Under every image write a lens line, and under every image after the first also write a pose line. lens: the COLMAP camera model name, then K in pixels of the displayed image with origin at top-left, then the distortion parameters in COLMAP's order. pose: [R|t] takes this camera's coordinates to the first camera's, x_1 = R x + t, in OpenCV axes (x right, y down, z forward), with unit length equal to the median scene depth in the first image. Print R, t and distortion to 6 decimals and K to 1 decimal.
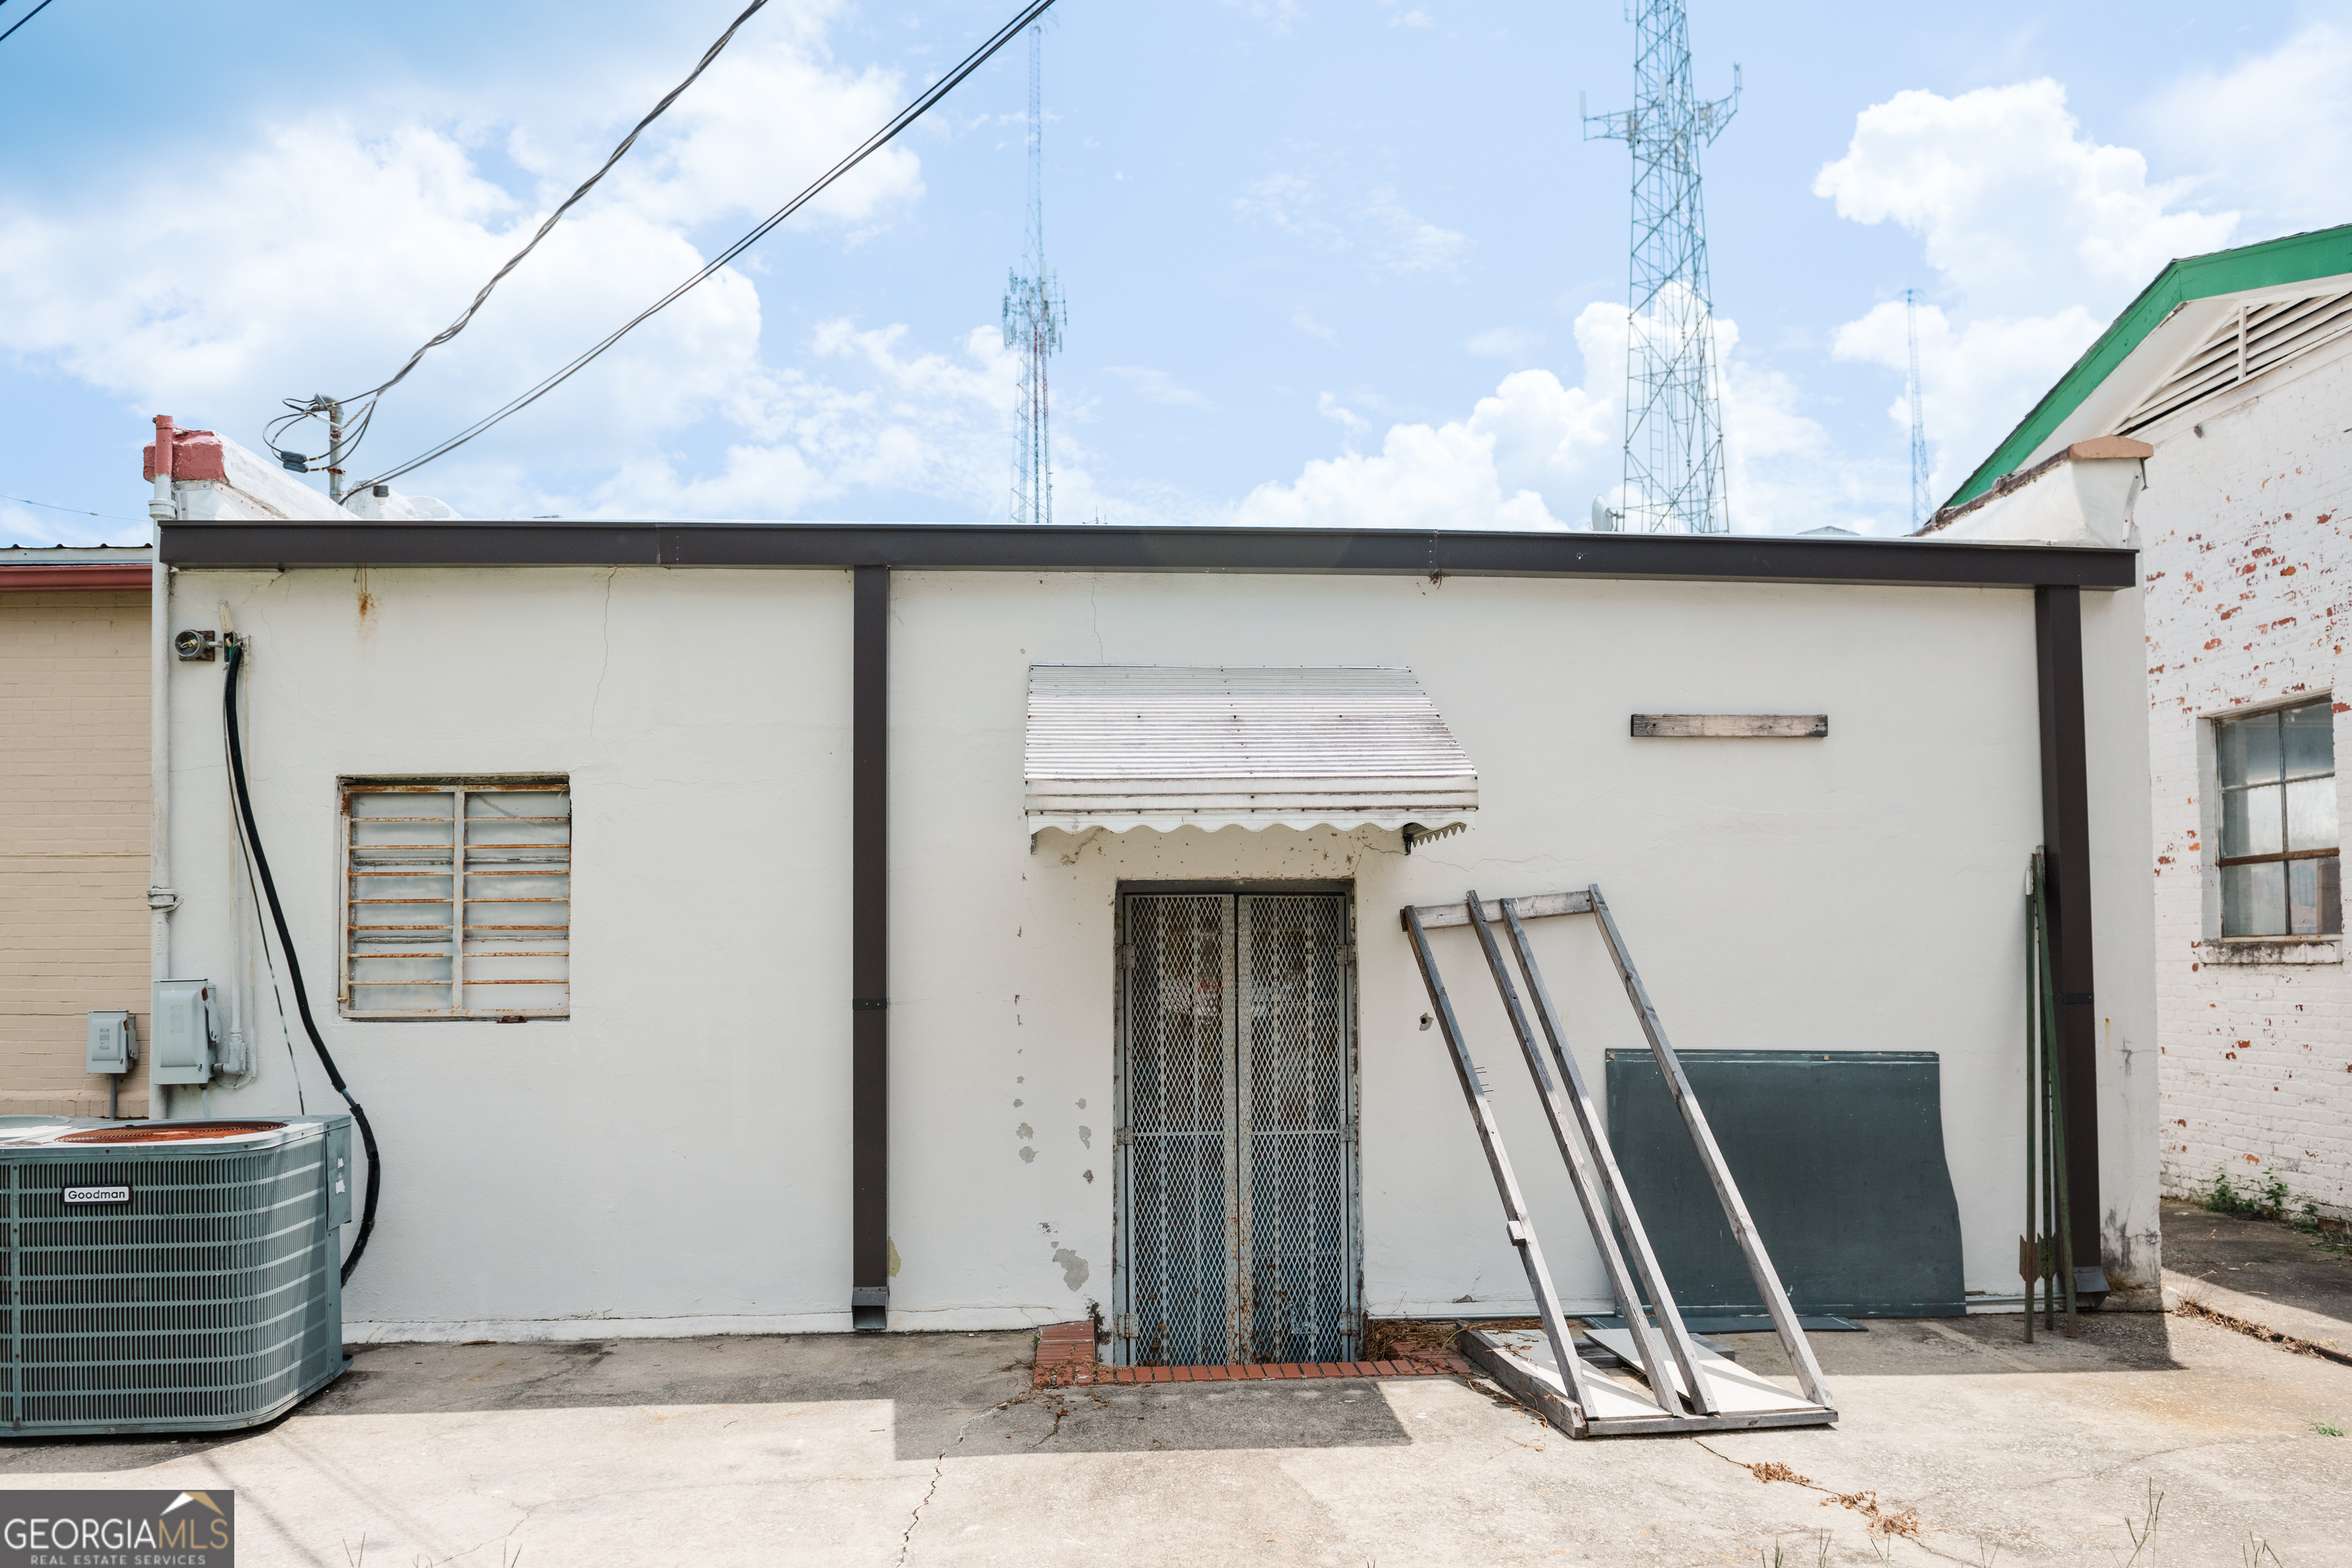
lens RADIAL K [[1661.3, 0, 1194.0], [0, 1661.3, 857.3], [0, 0, 1]] dist [-0.045845, -0.003258]
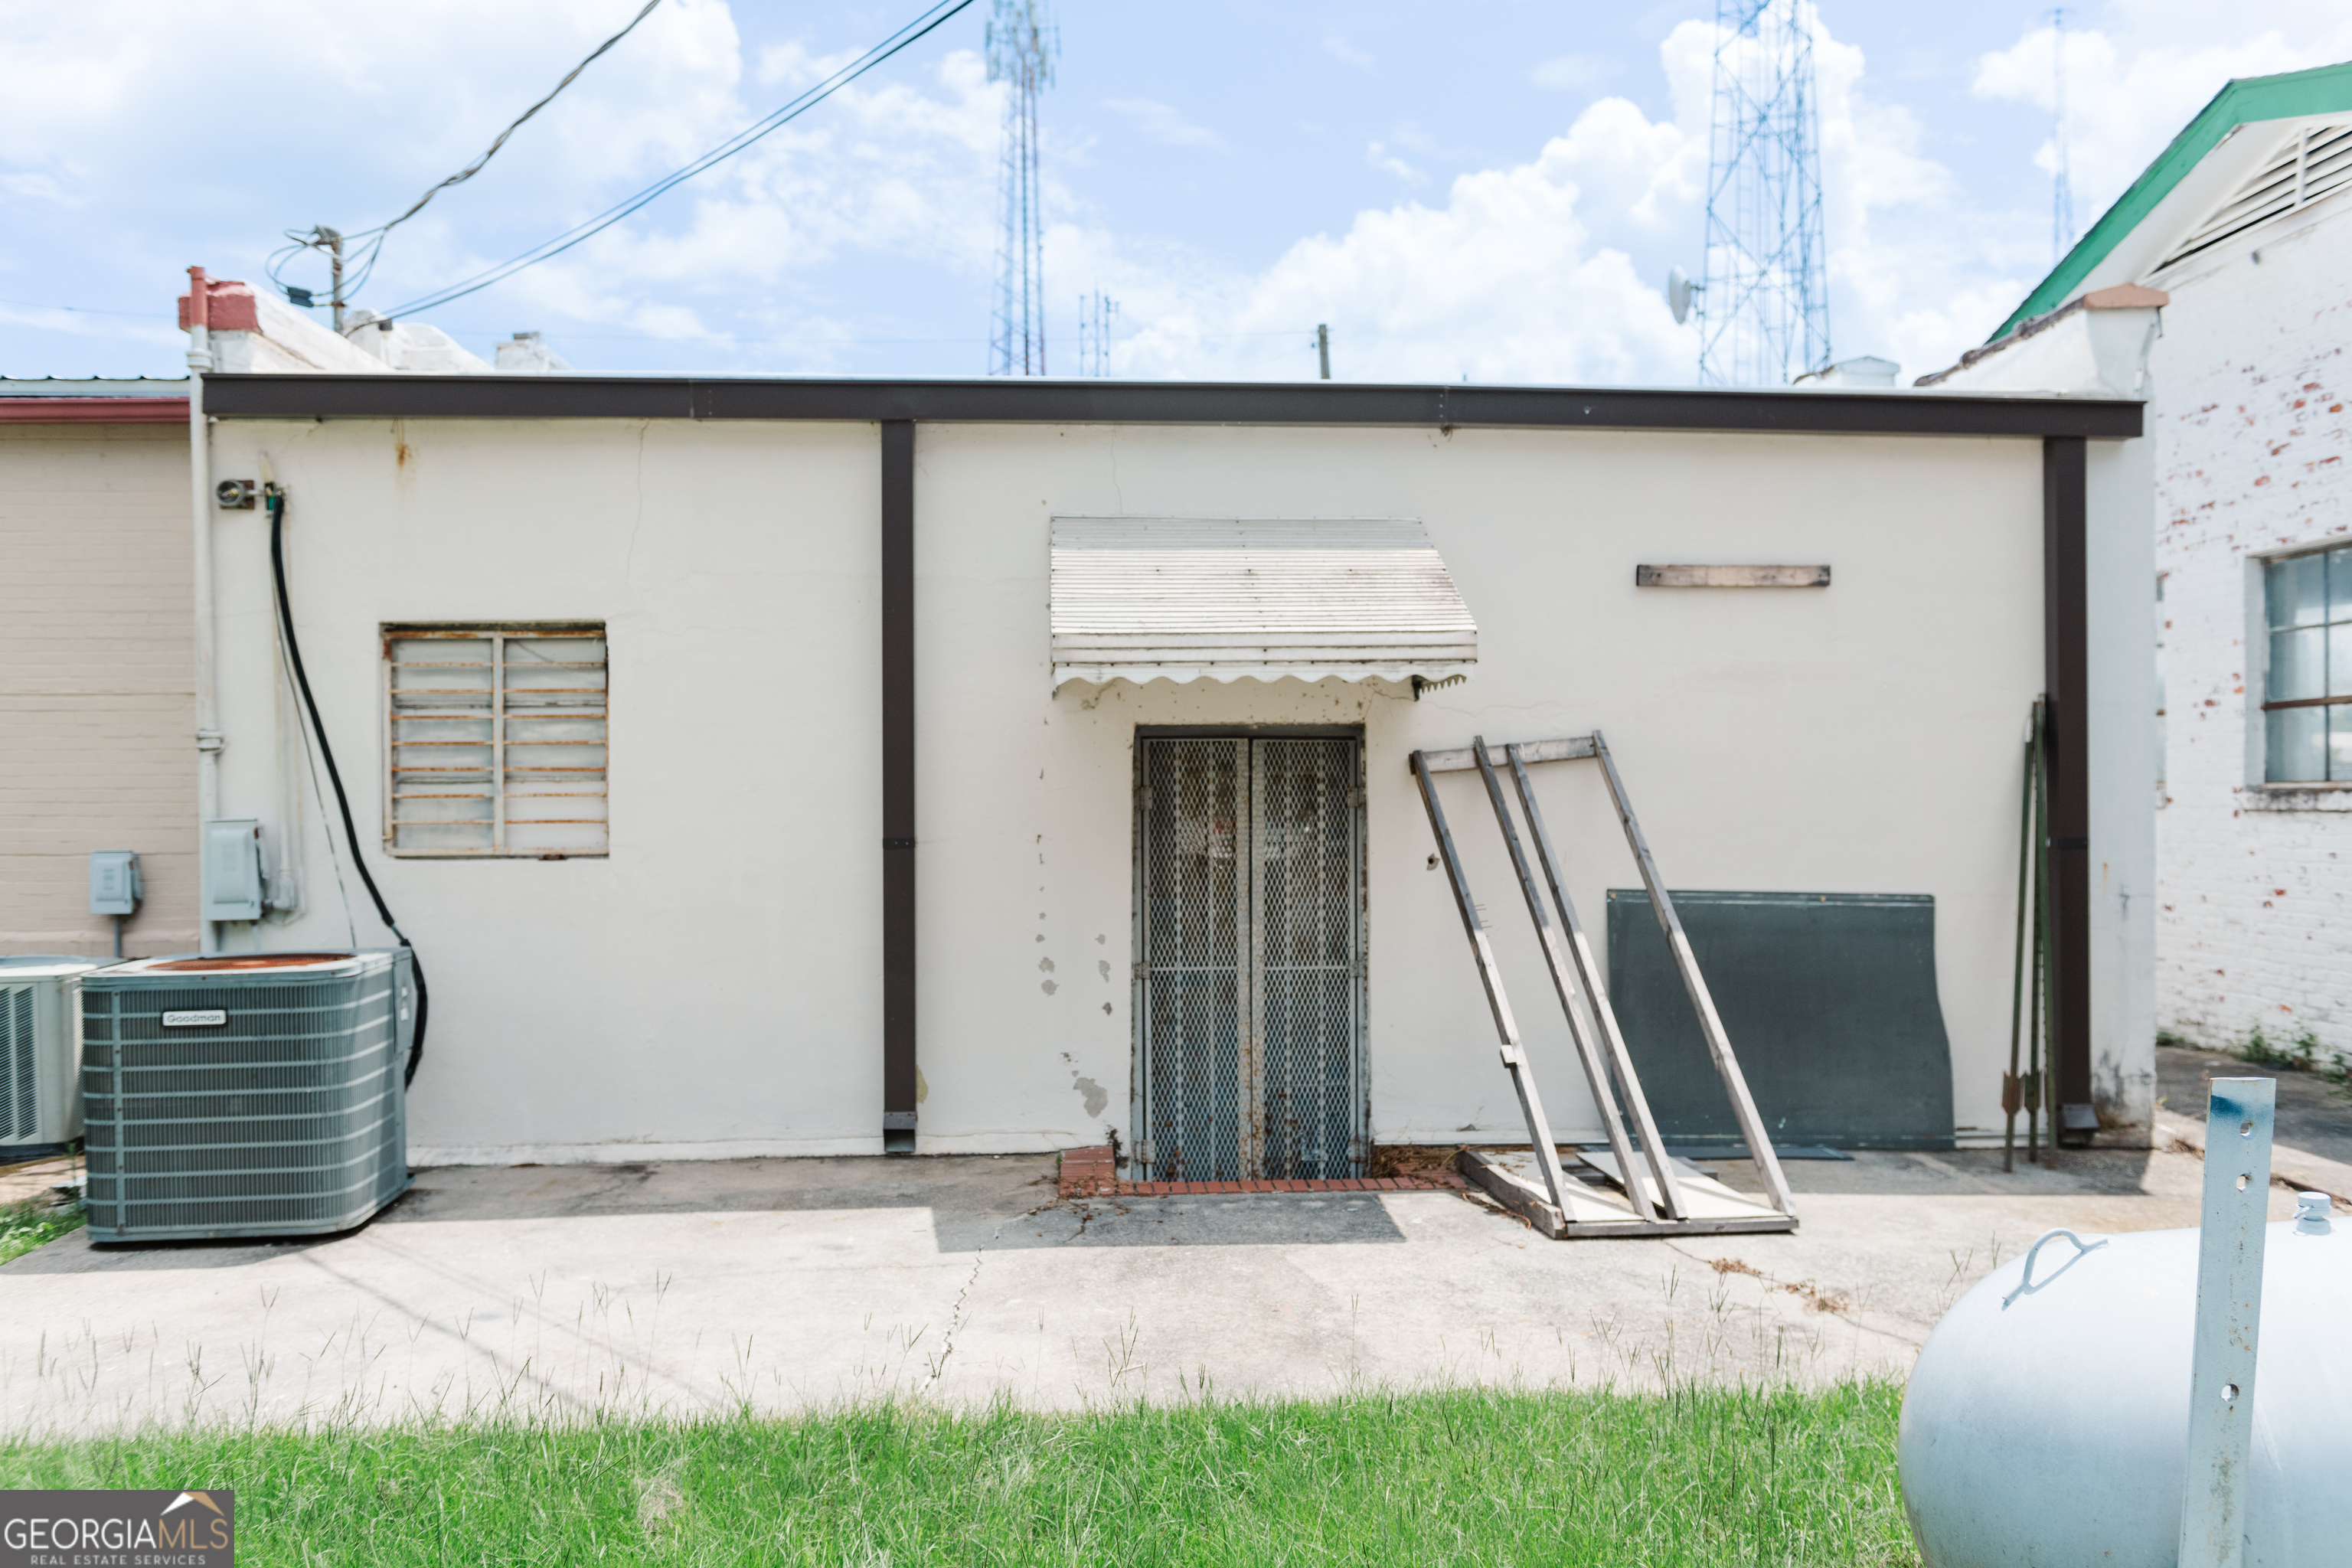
lens RADIAL K [[2125.4, 0, 1176.0], [0, 2125.4, 784.0], [0, 0, 1]] dist [-0.005899, -0.000482]
pose [[0.999904, 0.003193, -0.013472, -0.002992], [-0.002427, 0.998397, 0.056540, -0.024507], [0.013631, -0.056502, 0.998309, -0.328873]]
